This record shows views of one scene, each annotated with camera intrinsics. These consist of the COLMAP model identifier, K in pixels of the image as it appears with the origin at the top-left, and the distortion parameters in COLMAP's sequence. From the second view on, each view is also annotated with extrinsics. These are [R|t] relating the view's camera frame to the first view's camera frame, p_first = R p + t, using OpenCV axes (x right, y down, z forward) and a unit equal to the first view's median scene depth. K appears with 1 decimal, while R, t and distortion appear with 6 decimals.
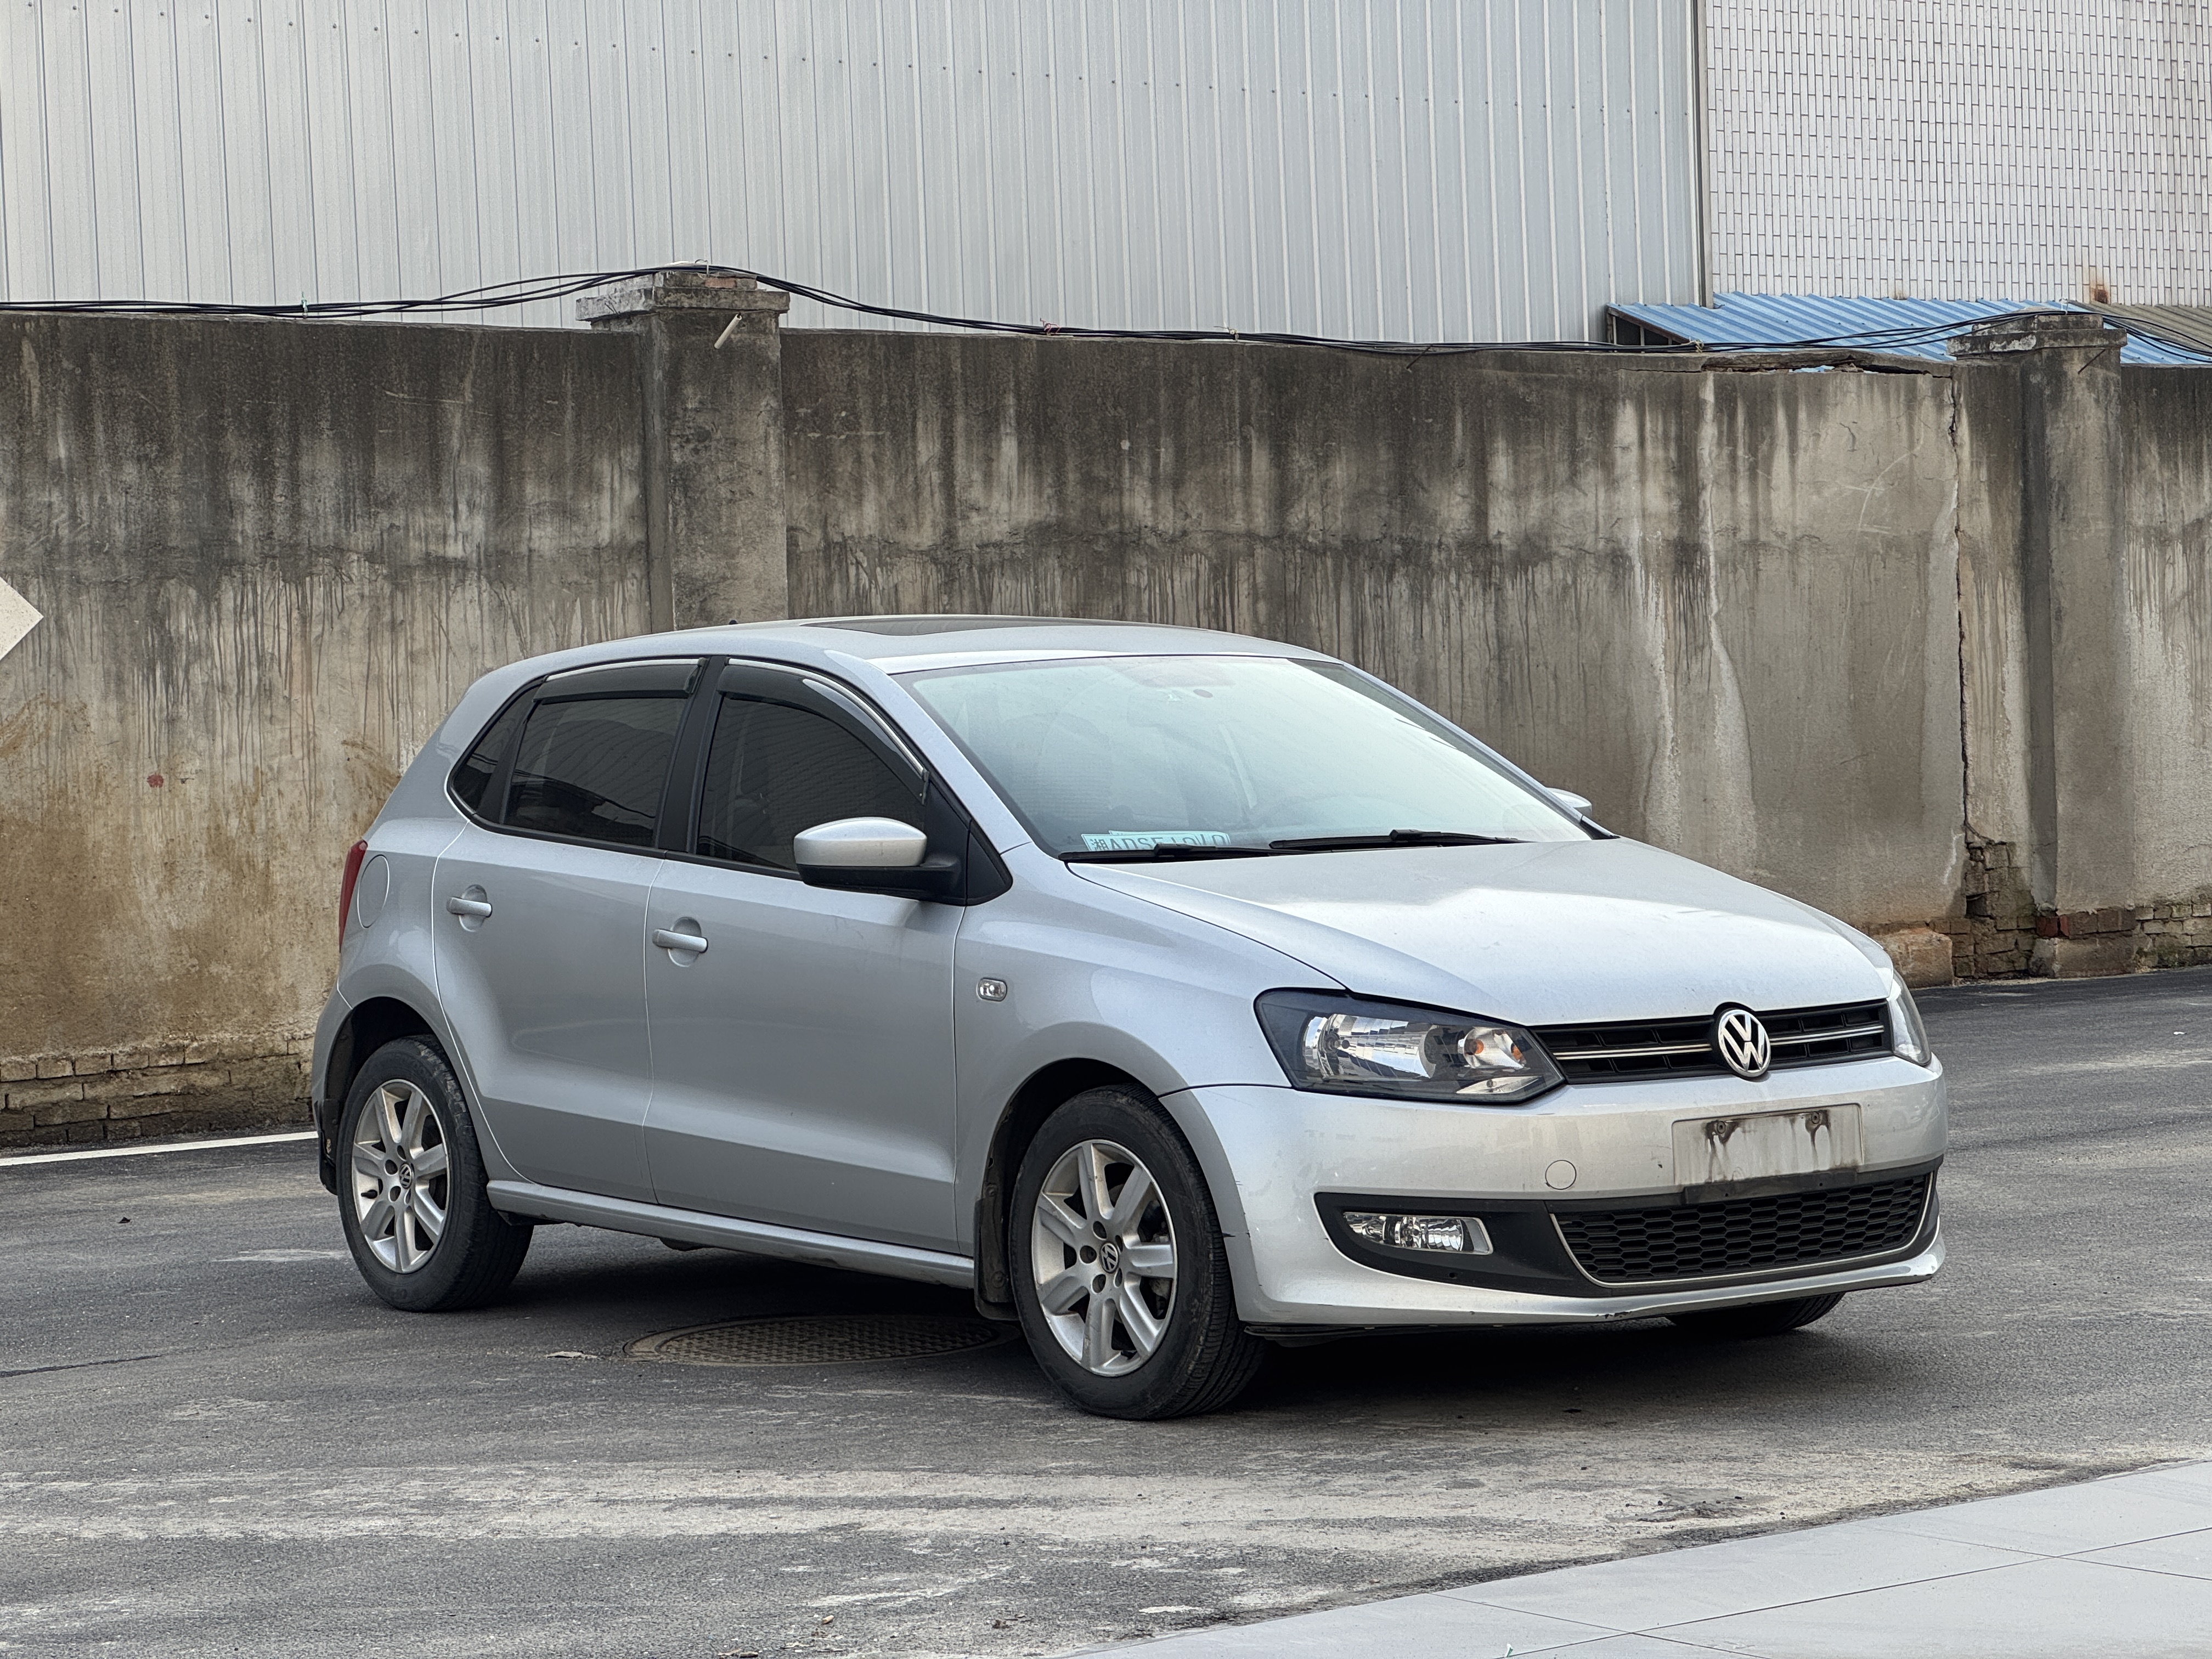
lens RADIAL K [[4909.0, 0, 1088.1], [0, 4909.0, 818.2], [0, 0, 1]] dist [0.258851, 0.000000]
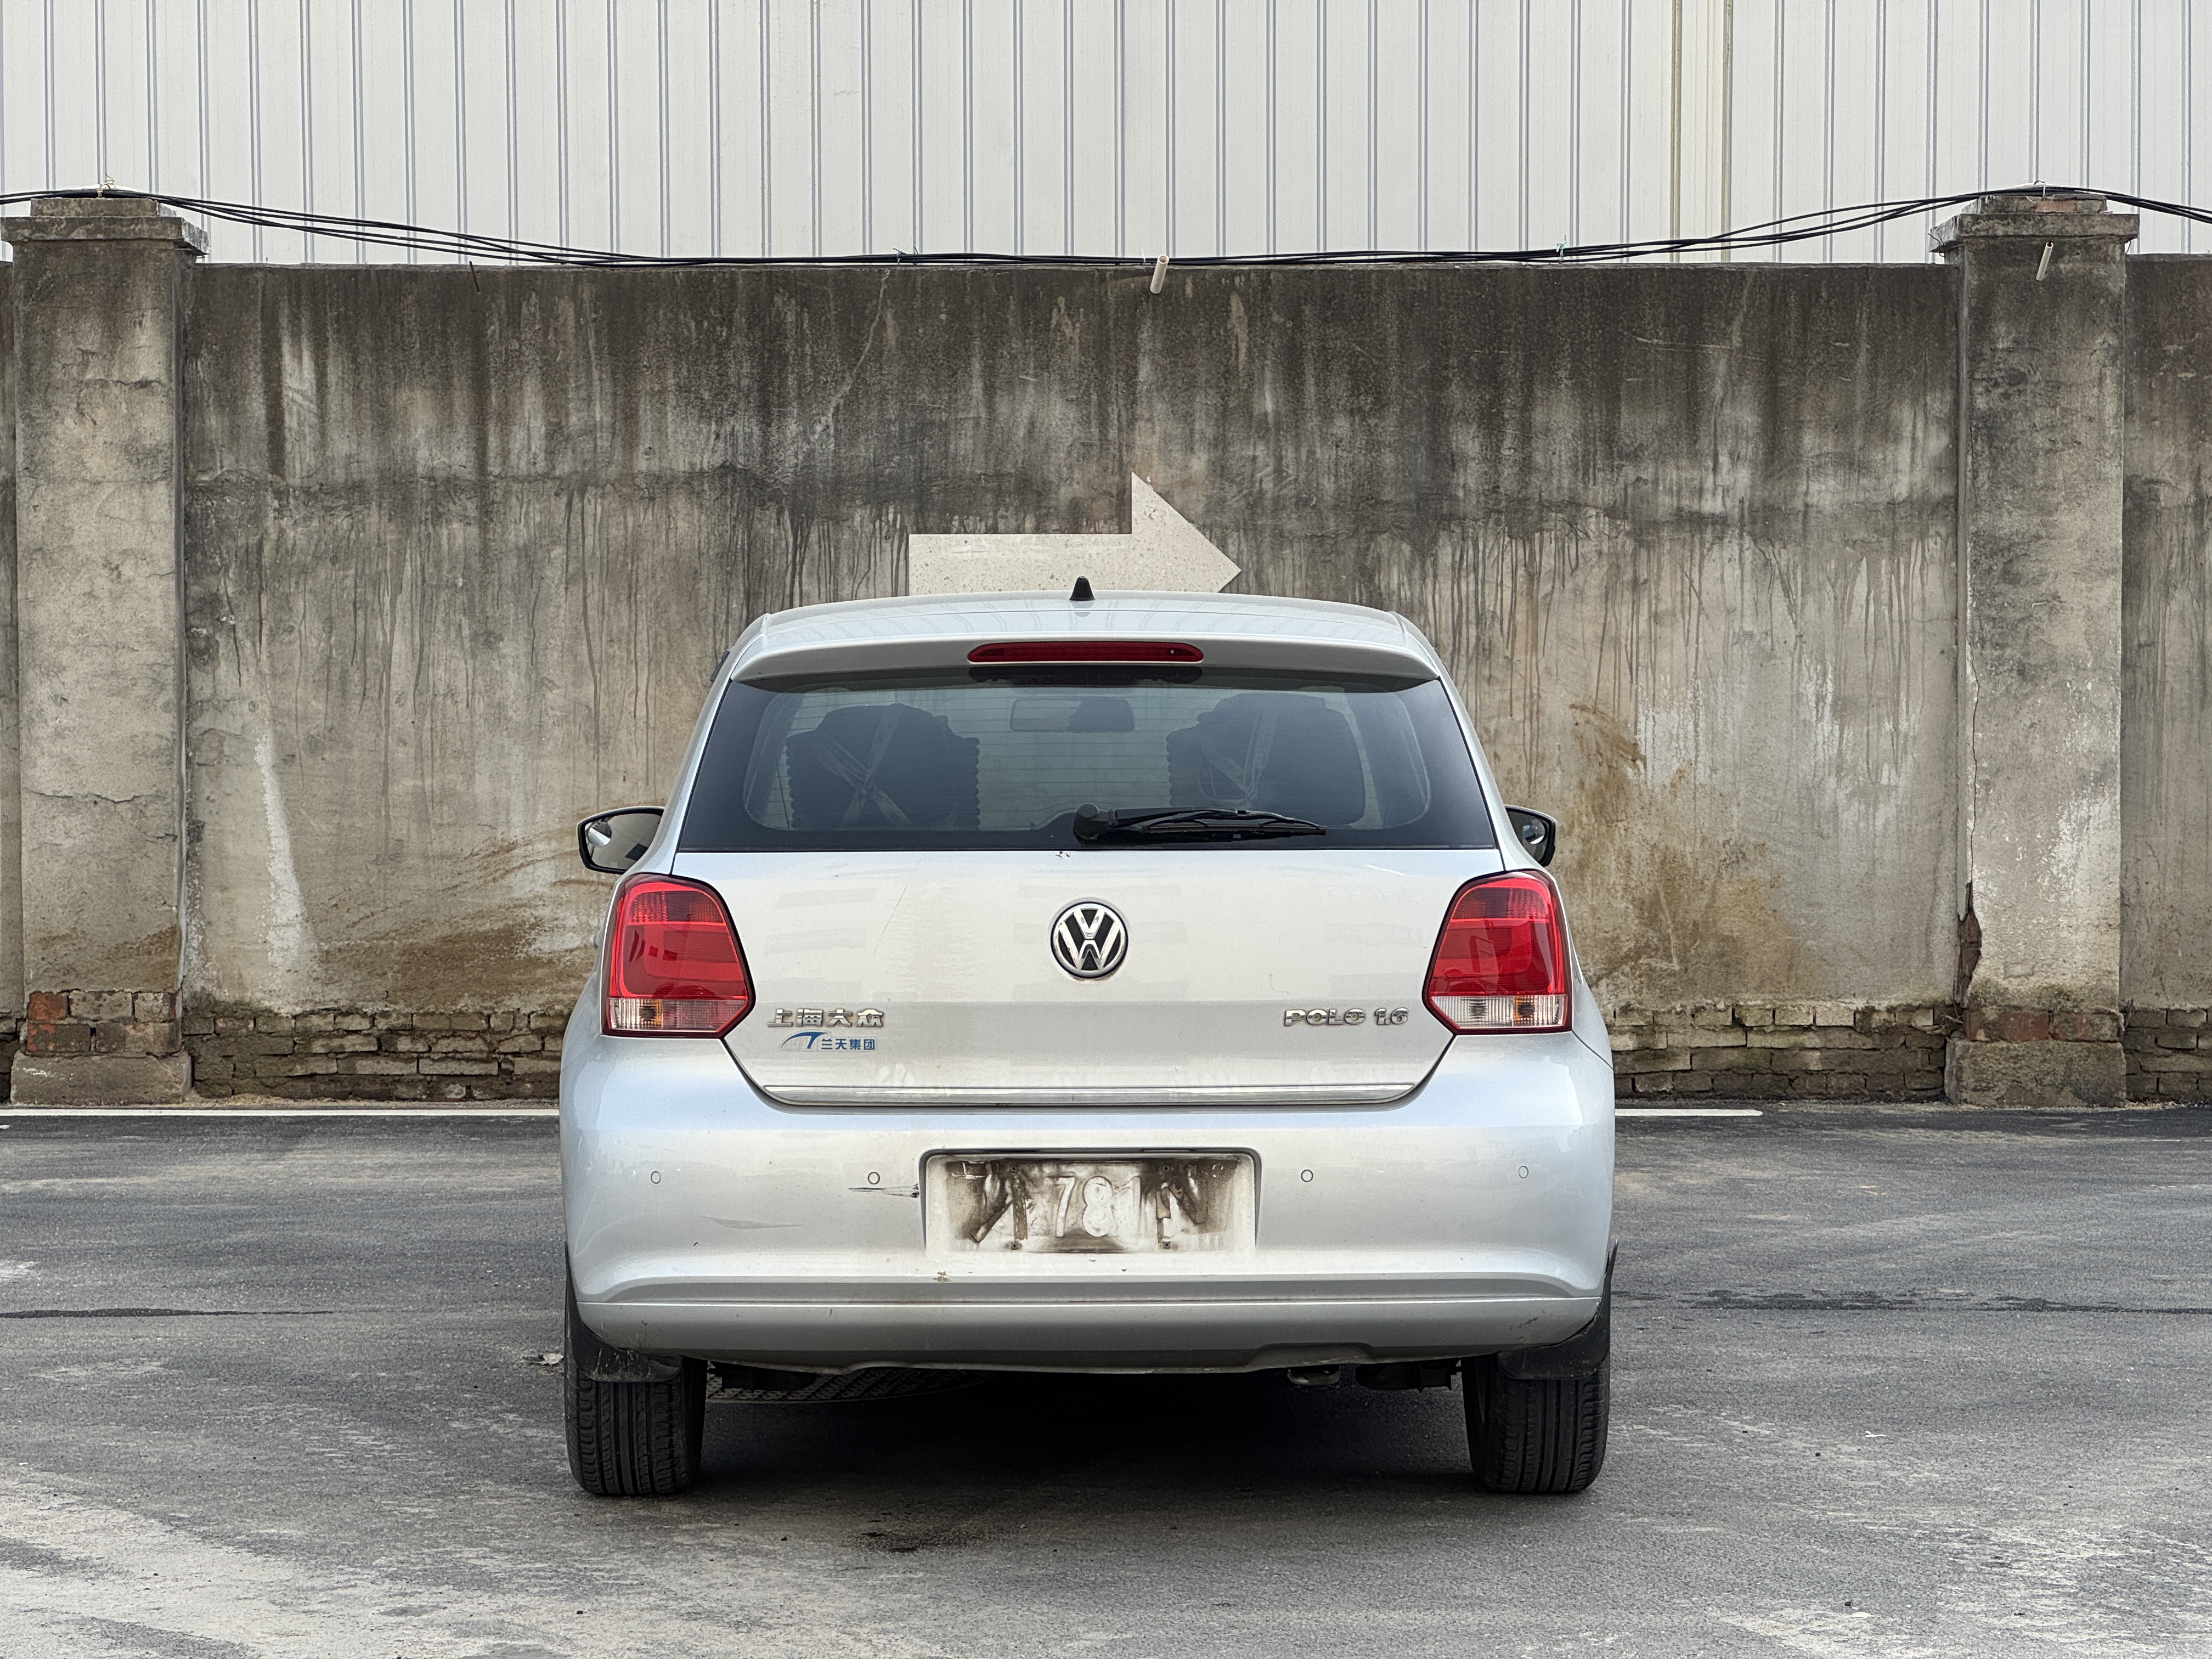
lens RADIAL K [[4909.0, 0, 1087.1], [0, 4909.0, 822.8], [0, 0, 1]] dist [0.258851, 0.000000]
pose [[0.797398, 0.053562, -0.601071, 0.358748], [-0.042133, 0.998564, 0.033088, -0.020911], [0.601981, -0.001060, 0.798510, 0.185986]]
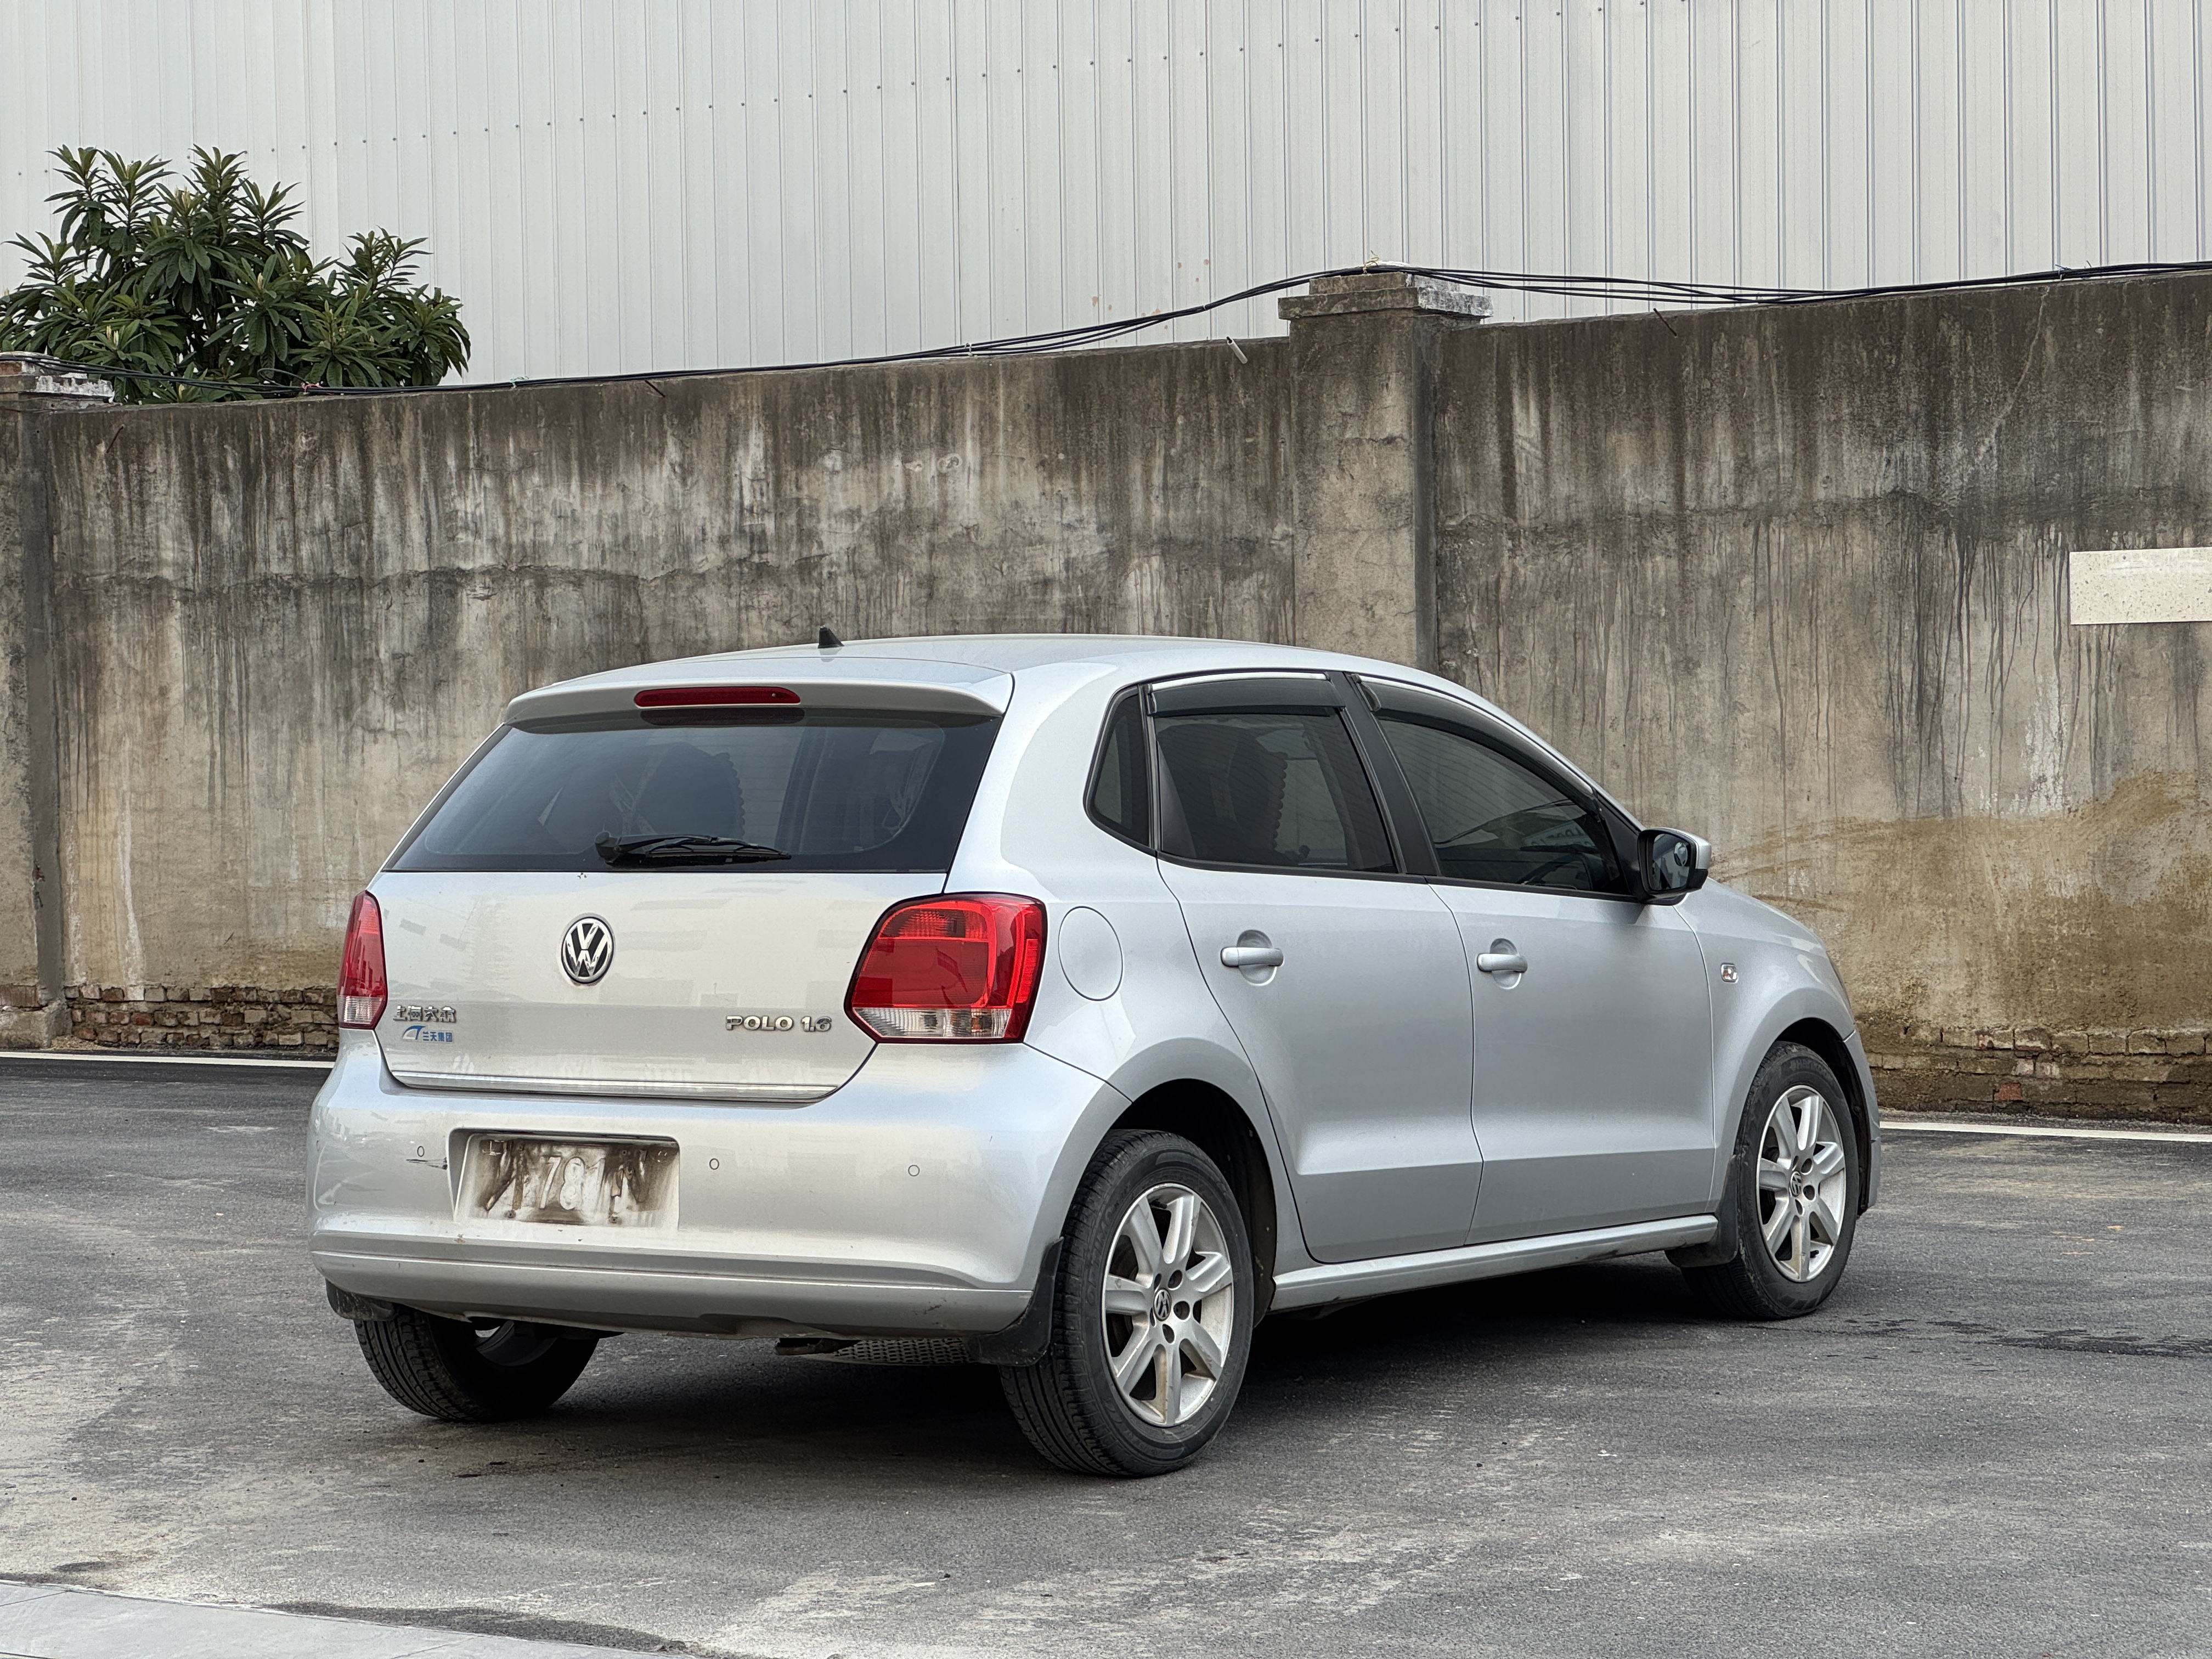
lens RADIAL K [[4909.0, 0, 1095.0], [0, 4909.0, 805.7], [0, 0, 1]] dist [0.258851, 0.000000]
pose [[0.315992, 0.050938, -0.947394, 0.608738], [-0.019897, 0.998694, 0.047060, -0.036619], [0.948553, 0.003980, 0.316592, 0.452895]]
